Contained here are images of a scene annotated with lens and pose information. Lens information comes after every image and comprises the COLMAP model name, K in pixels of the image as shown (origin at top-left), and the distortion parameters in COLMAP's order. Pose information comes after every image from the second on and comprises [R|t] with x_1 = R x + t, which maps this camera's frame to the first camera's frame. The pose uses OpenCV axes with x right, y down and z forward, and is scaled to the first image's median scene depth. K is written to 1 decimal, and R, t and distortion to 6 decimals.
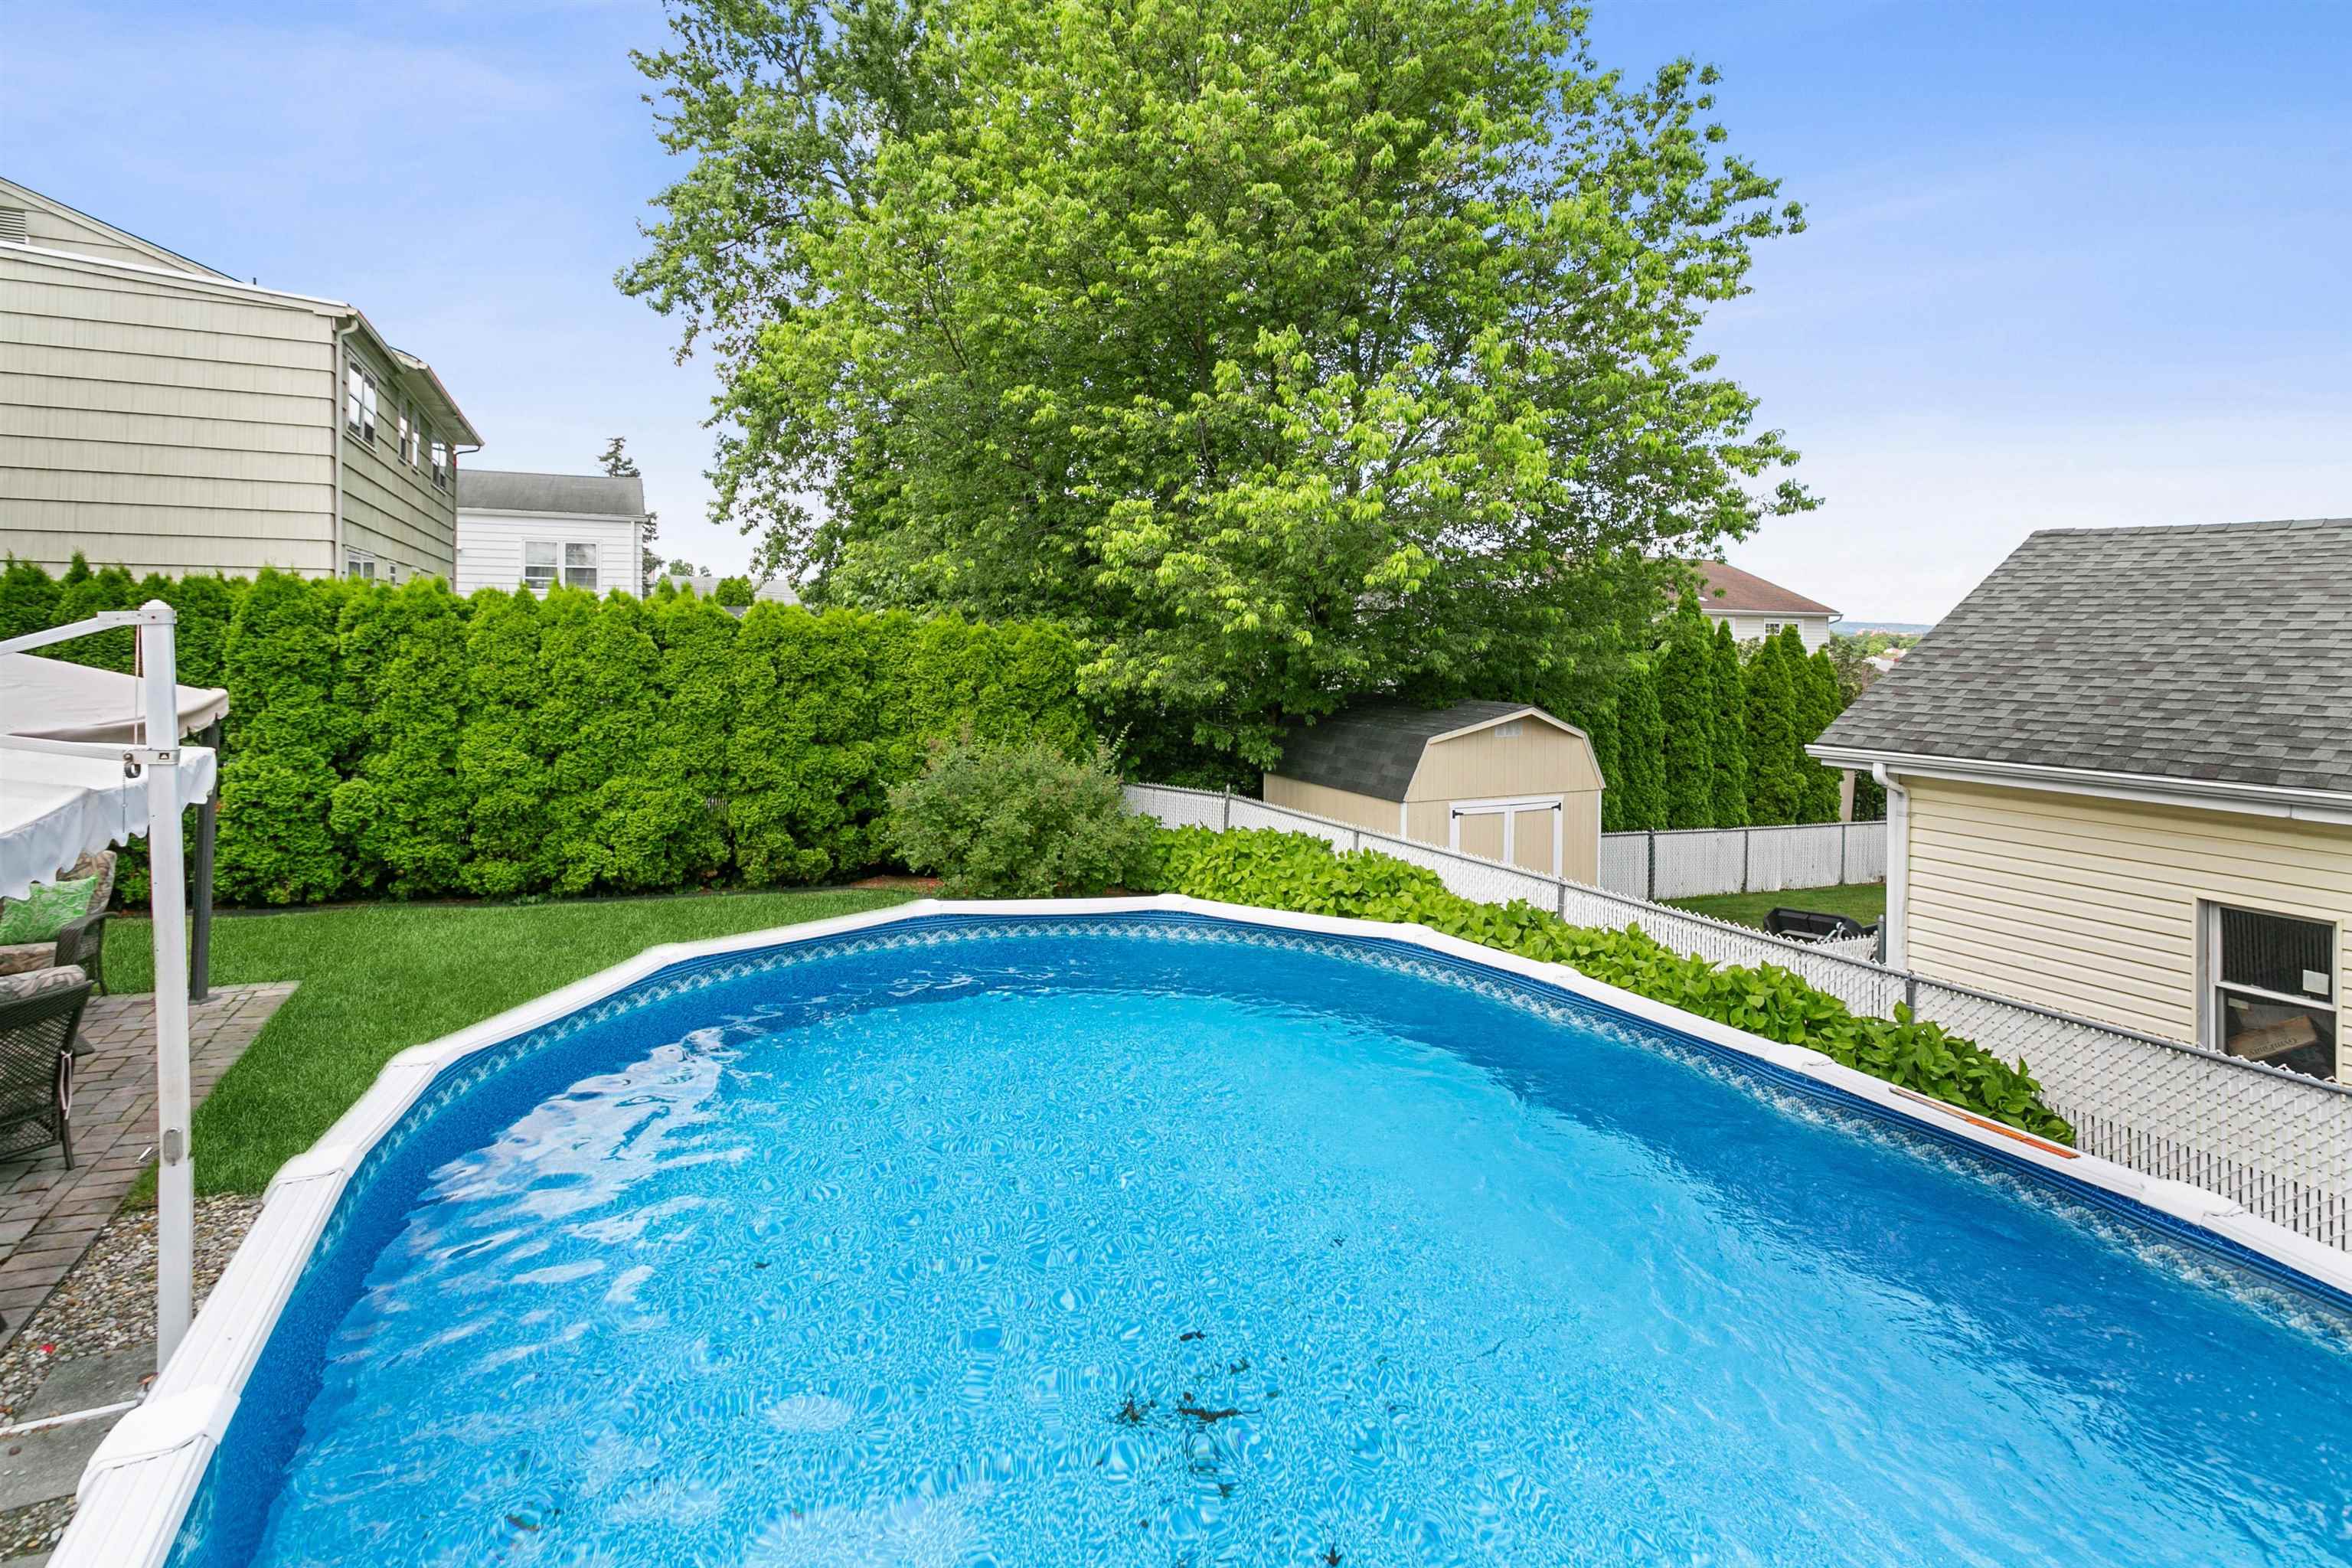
lens RADIAL K [[1151.7, 0, 1175.8], [0, 1151.7, 641.2], [0, 0, 1]] dist [0.002149, 0.000830]
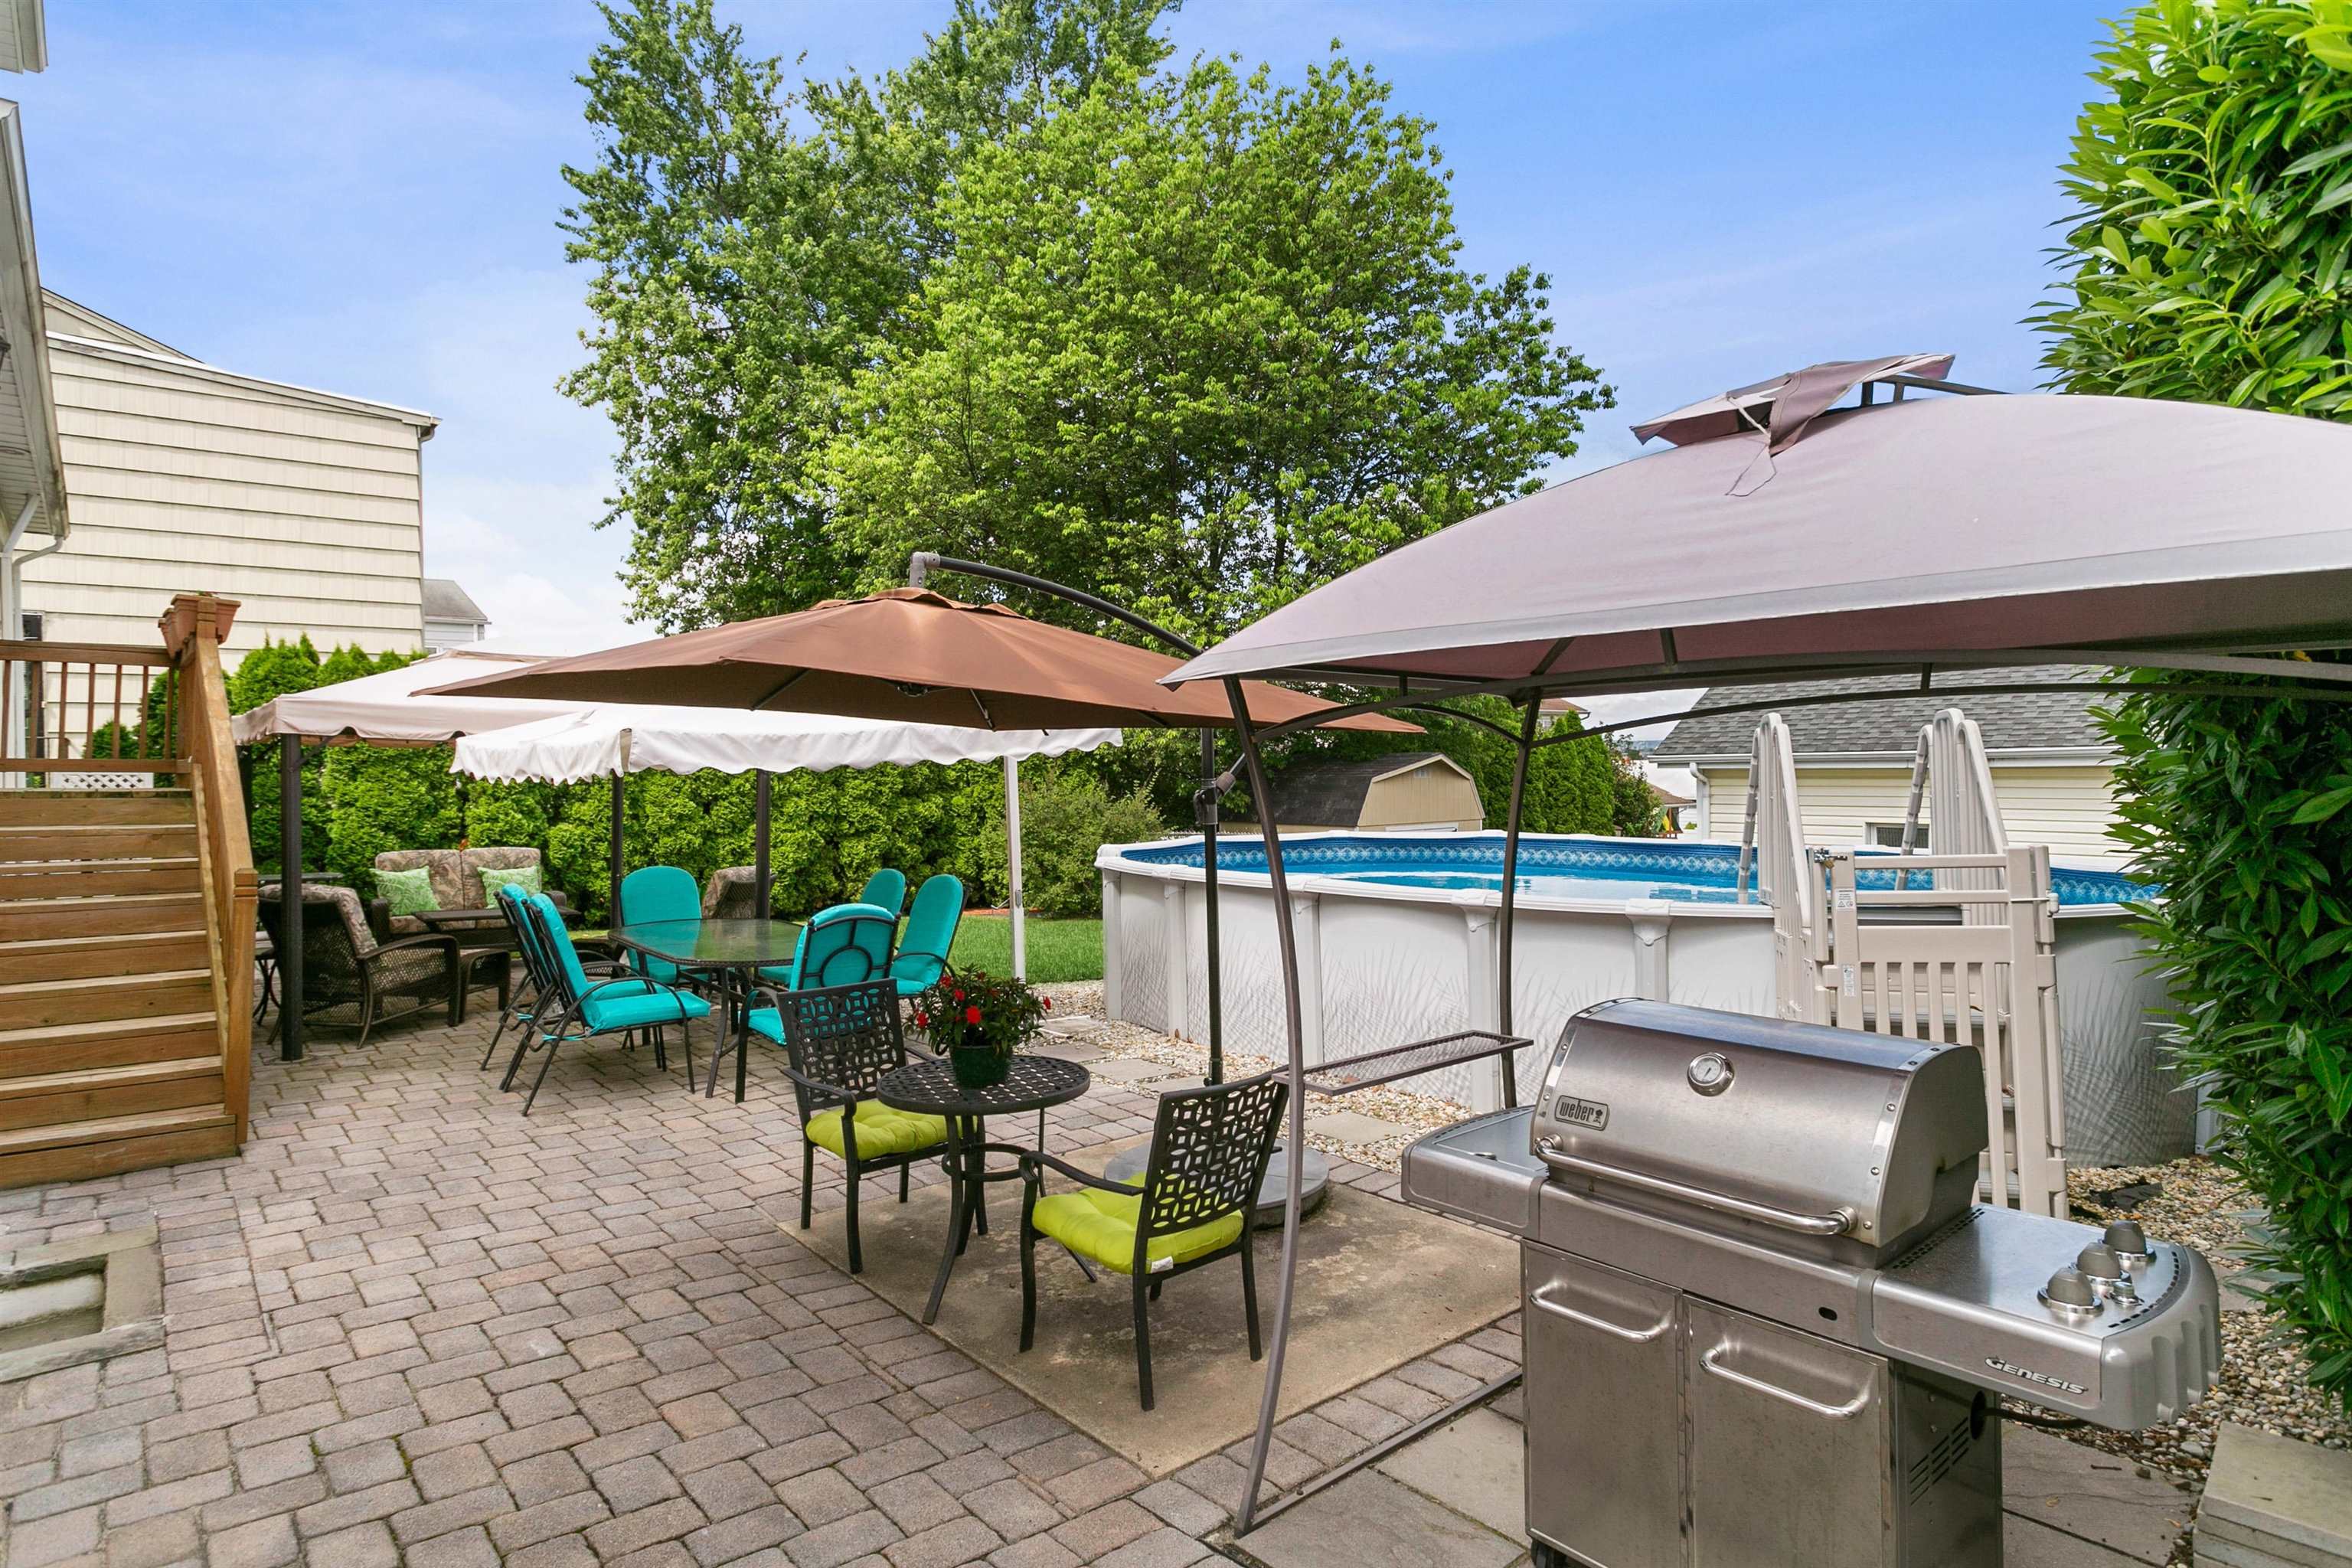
lens RADIAL K [[1291.4, 0, 1157.4], [0, 1291.4, 798.3], [0, 0, 1]] dist [-0.006043, -0.000156]
pose [[0.972555, -0.028735, 0.230891, -0.369045], [0.025137, 0.999513, 0.018514, 0.074263], [-0.231311, -0.012202, 0.972803, -0.395627]]
